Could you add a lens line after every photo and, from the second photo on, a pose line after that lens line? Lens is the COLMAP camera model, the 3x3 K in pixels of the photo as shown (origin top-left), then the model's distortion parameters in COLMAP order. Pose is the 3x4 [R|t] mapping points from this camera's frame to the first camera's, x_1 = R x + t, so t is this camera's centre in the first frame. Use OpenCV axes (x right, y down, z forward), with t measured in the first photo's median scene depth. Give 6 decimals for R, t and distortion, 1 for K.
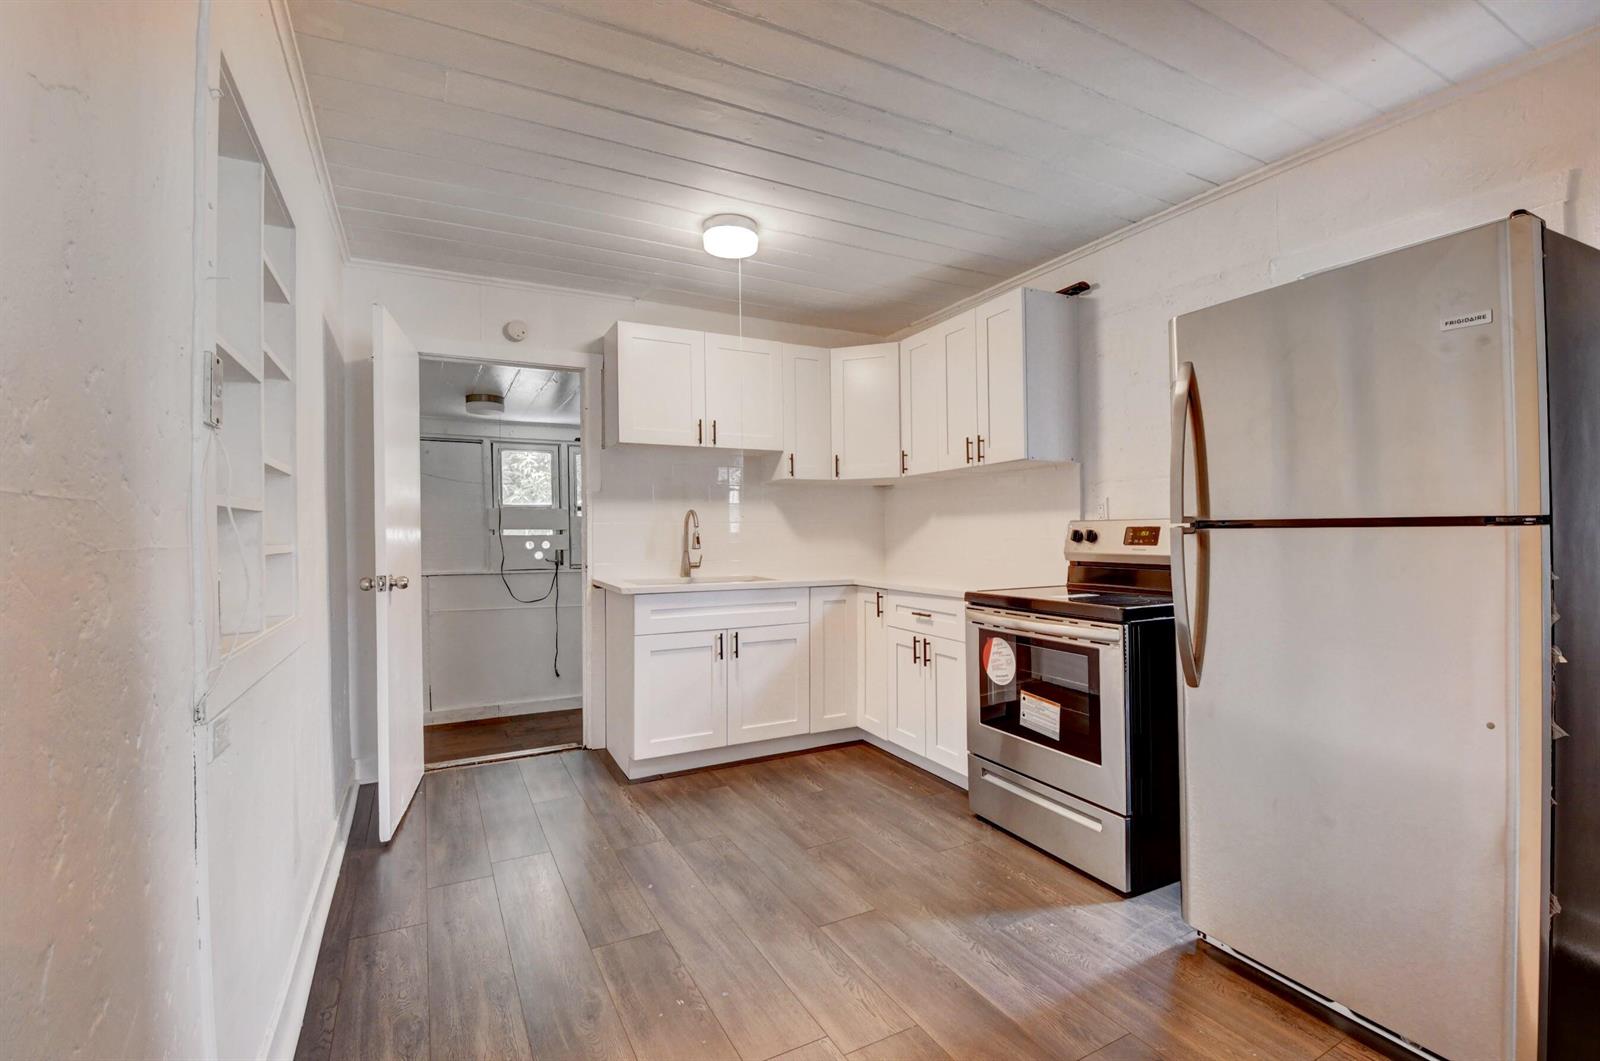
lens RADIAL K [[713.9, 0, 794.5], [0, 713.9, 527.4], [0, 0, 1]] dist [-0.014525, -0.005264]
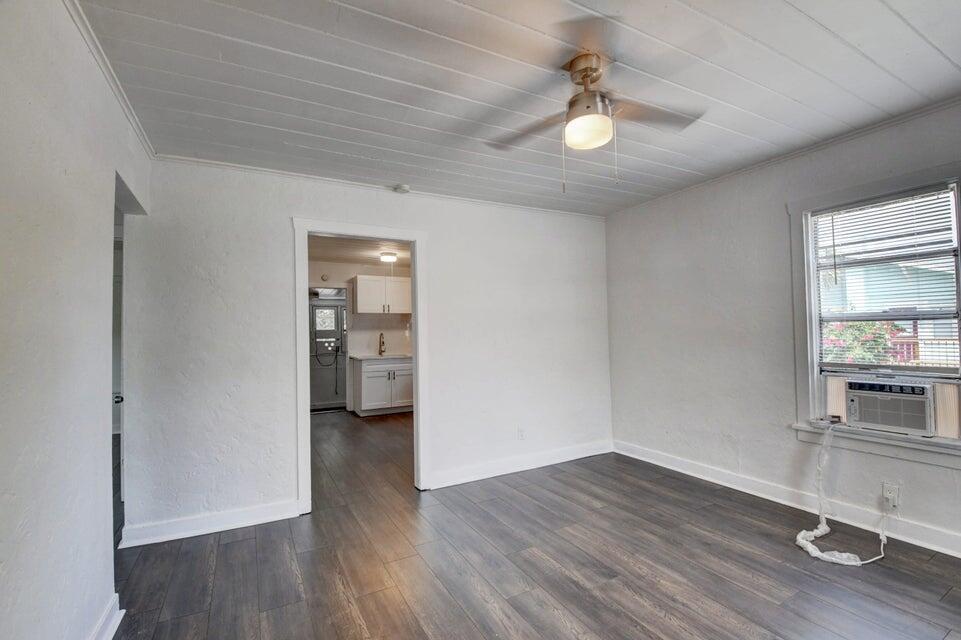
lens RADIAL K [[428.8, 0, 482.8], [0, 428.8, 323.8], [0, 0, 1]] dist [-0.014525, -0.005264]
pose [[0.999790, -0.007978, 0.018883, 0.256254], [0.008283, 0.999835, -0.016141, -0.030990], [-0.018752, 0.016294, 0.999691, -0.853596]]
